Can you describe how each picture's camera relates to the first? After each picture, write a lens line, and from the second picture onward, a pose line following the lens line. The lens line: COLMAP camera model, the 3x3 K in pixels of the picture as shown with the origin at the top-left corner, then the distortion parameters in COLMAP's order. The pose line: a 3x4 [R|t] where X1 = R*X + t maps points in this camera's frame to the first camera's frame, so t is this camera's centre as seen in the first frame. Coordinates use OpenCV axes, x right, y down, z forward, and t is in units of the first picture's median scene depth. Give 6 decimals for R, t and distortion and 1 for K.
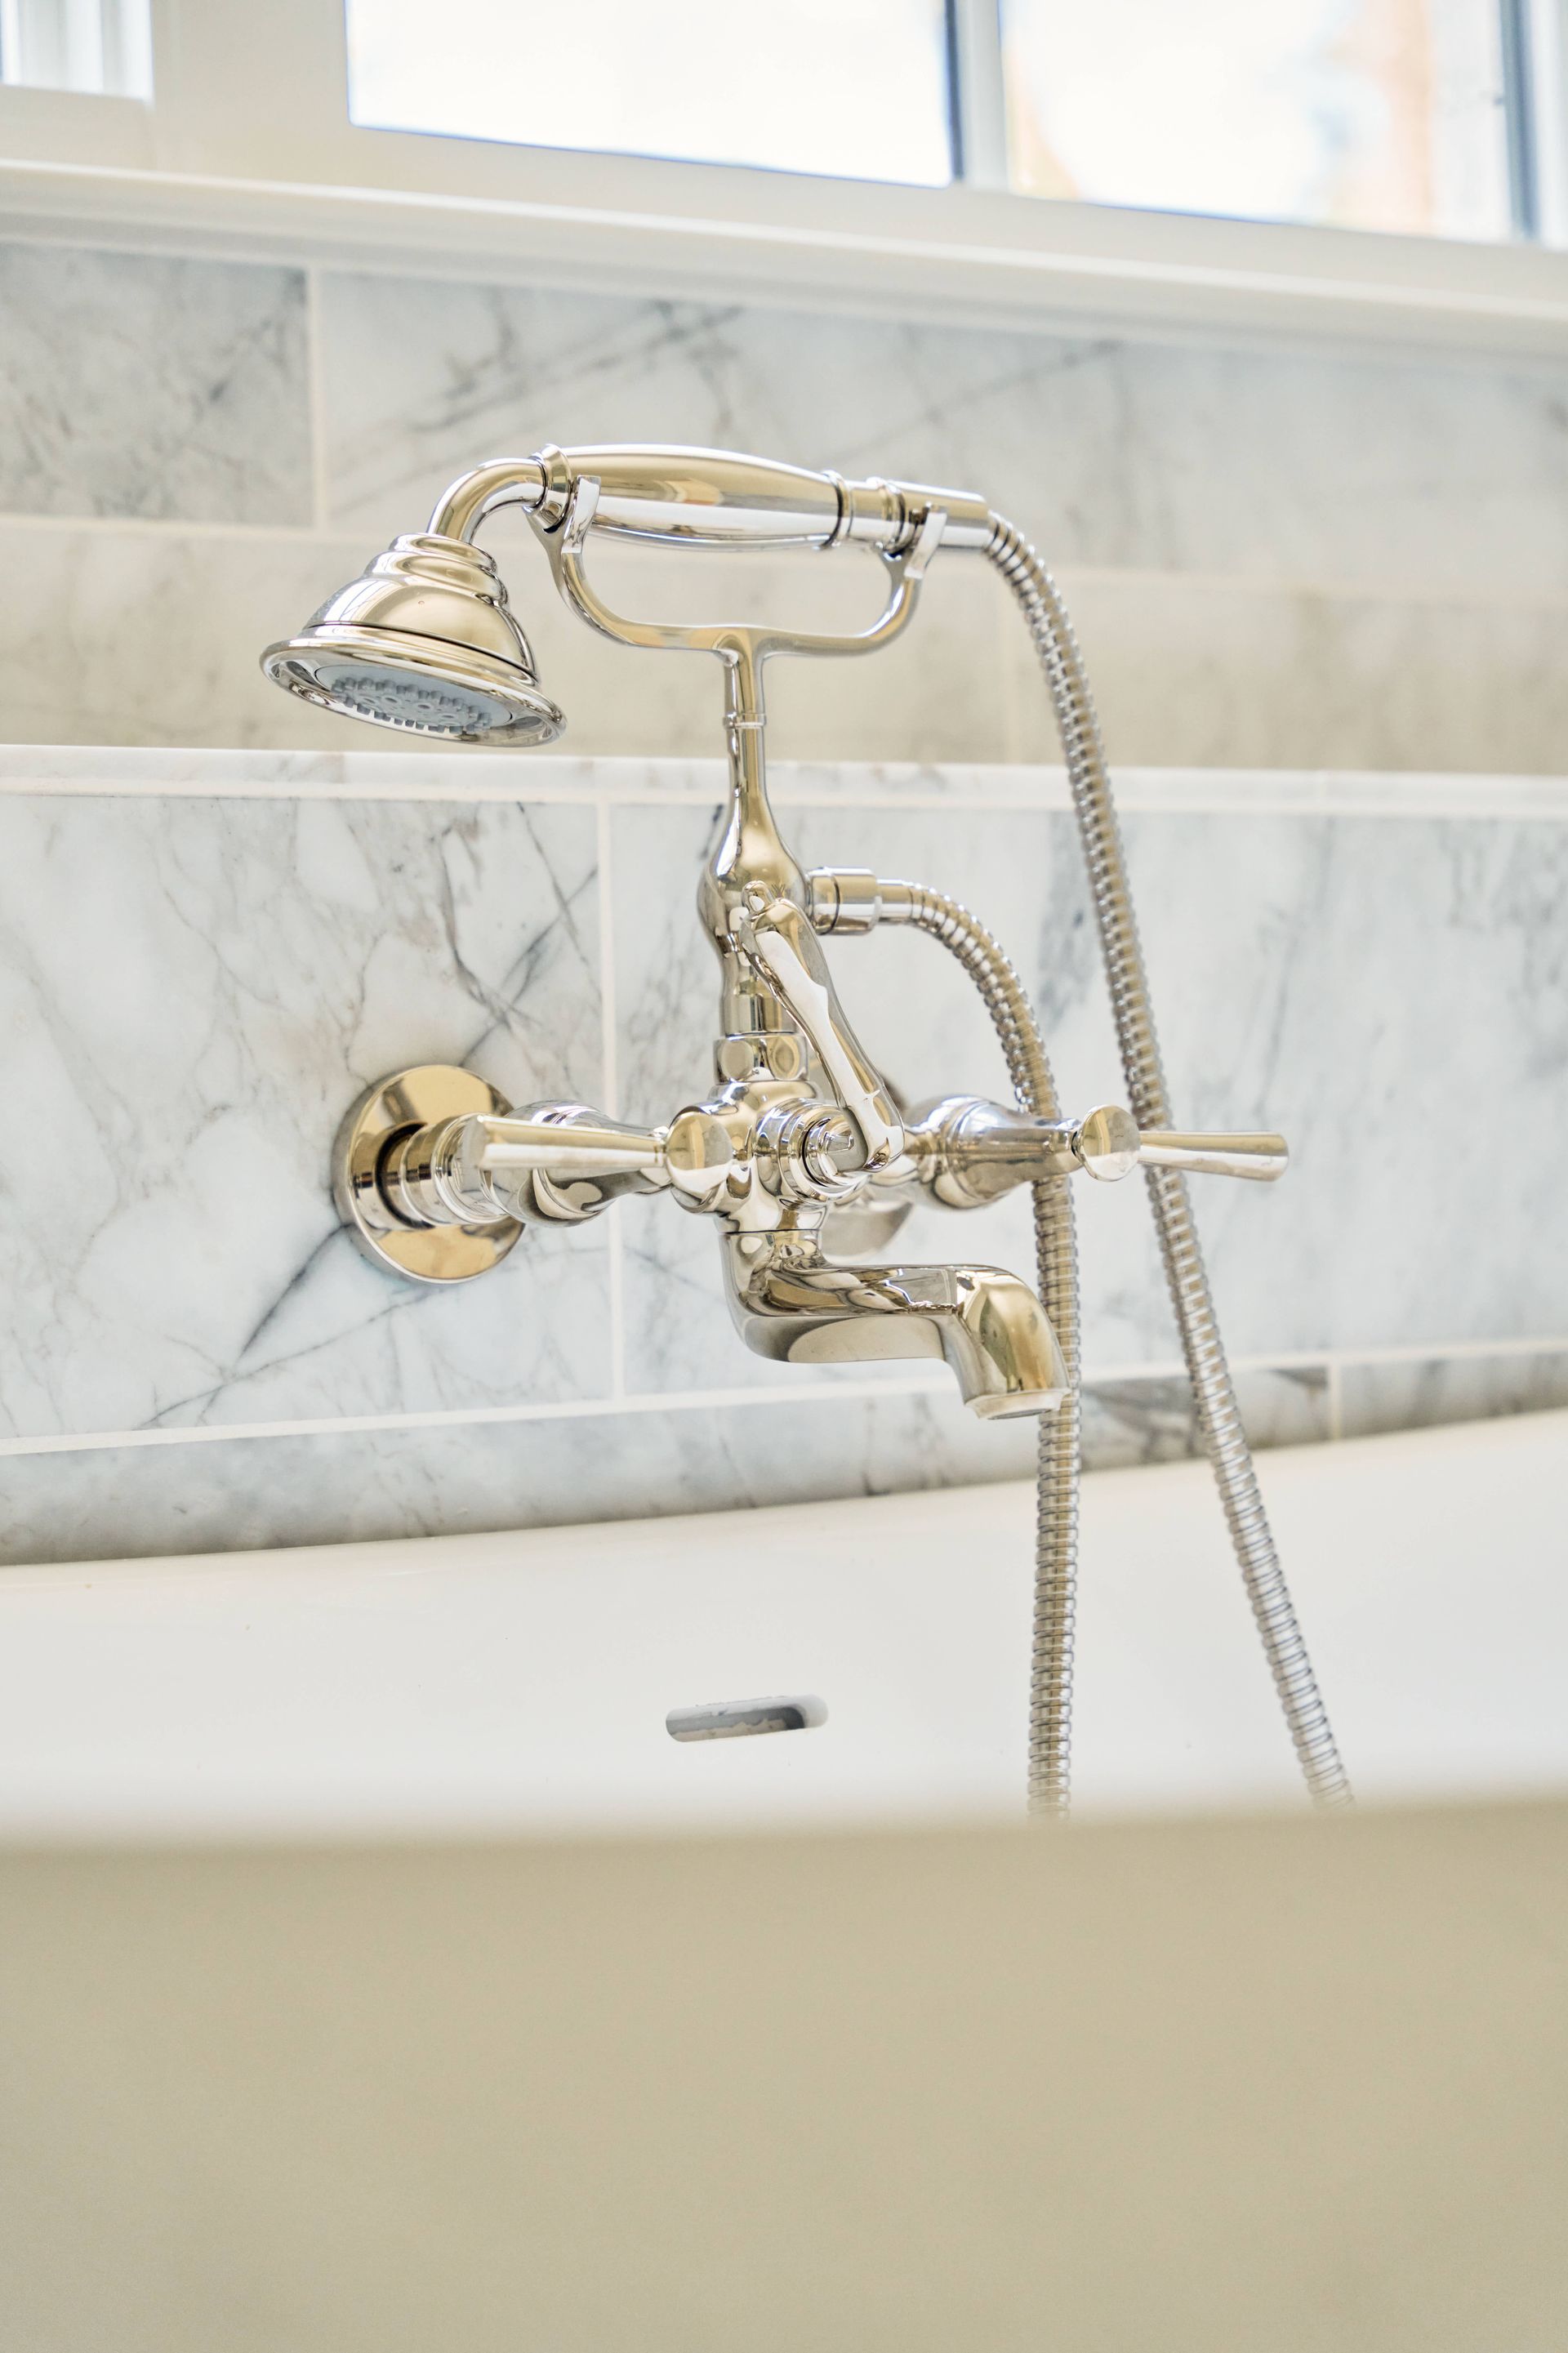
lens RADIAL K [[3638.7, 0, 784.1], [0, 3638.7, 1177.3], [0, 0, 1]] dist [-0.006077, -0.026920]
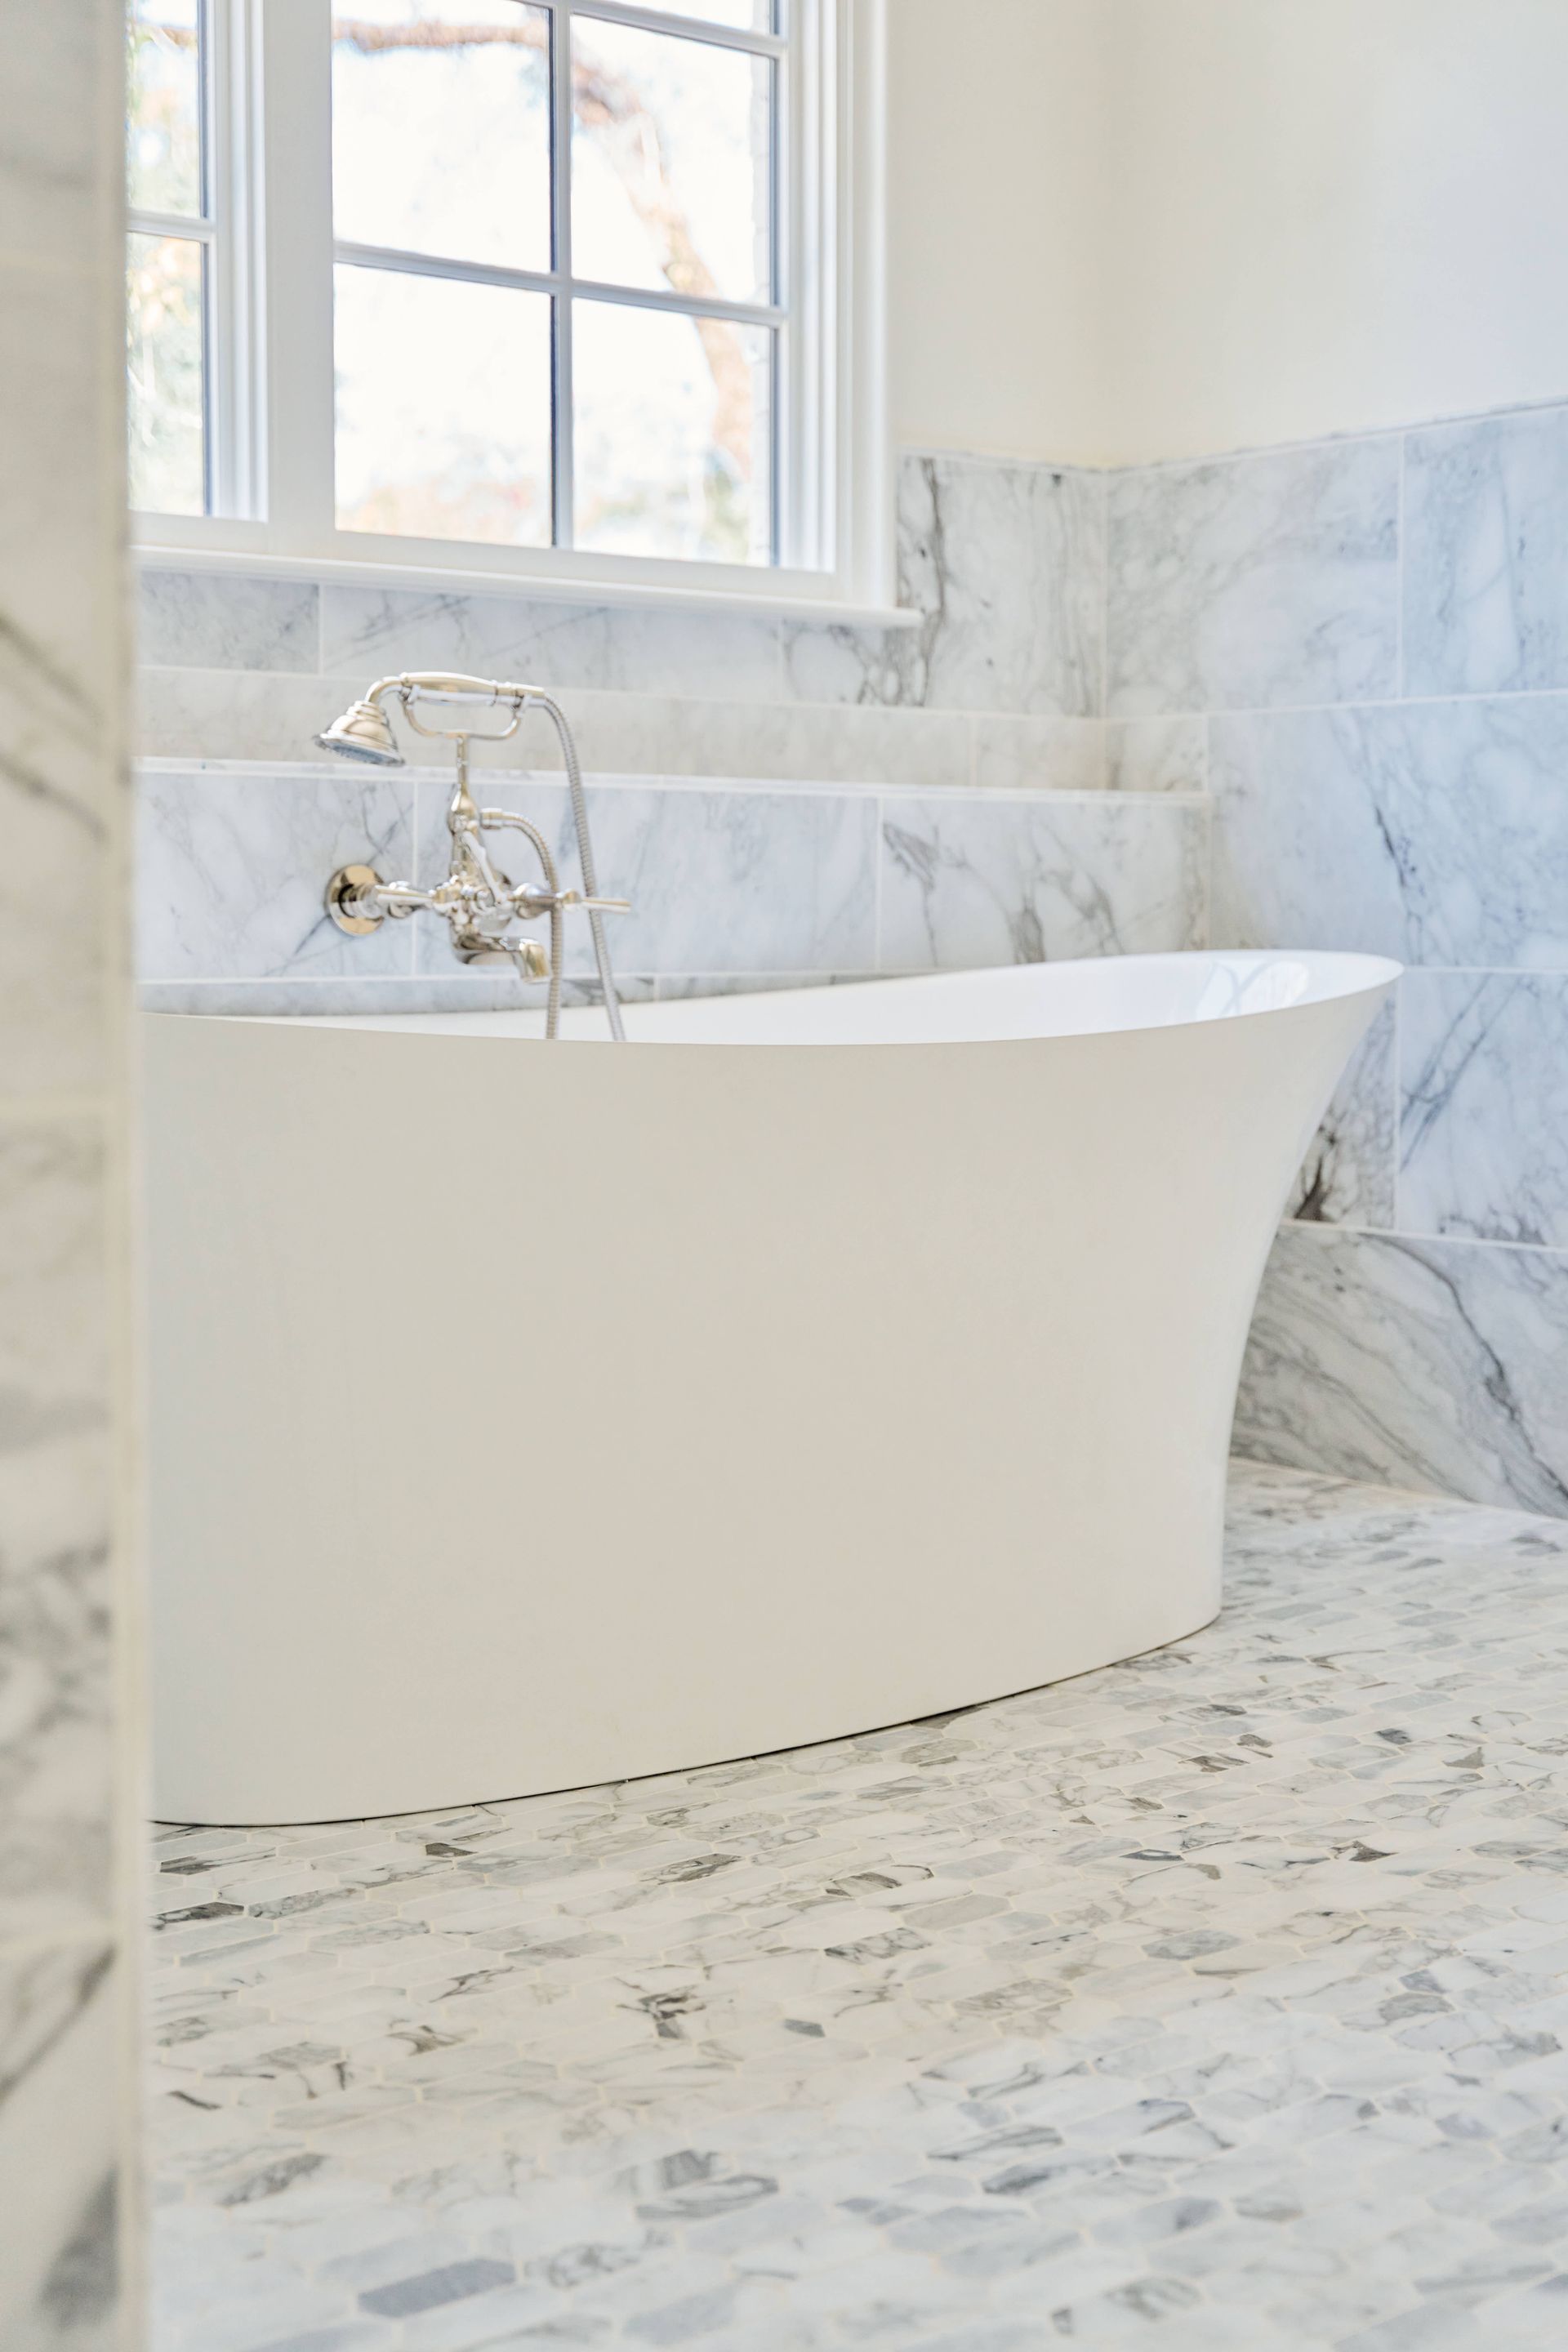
lens RADIAL K [[2623.1, 0, 784.7], [0, 2623.1, 1076.4], [0, 0, 1]] dist [0.003368, 0.001054]
pose [[0.993210, 0.042159, 0.108425, 0.030303], [-0.050549, 0.995839, 0.075831, -0.039326], [-0.104777, -0.080797, 0.991208, -1.268563]]
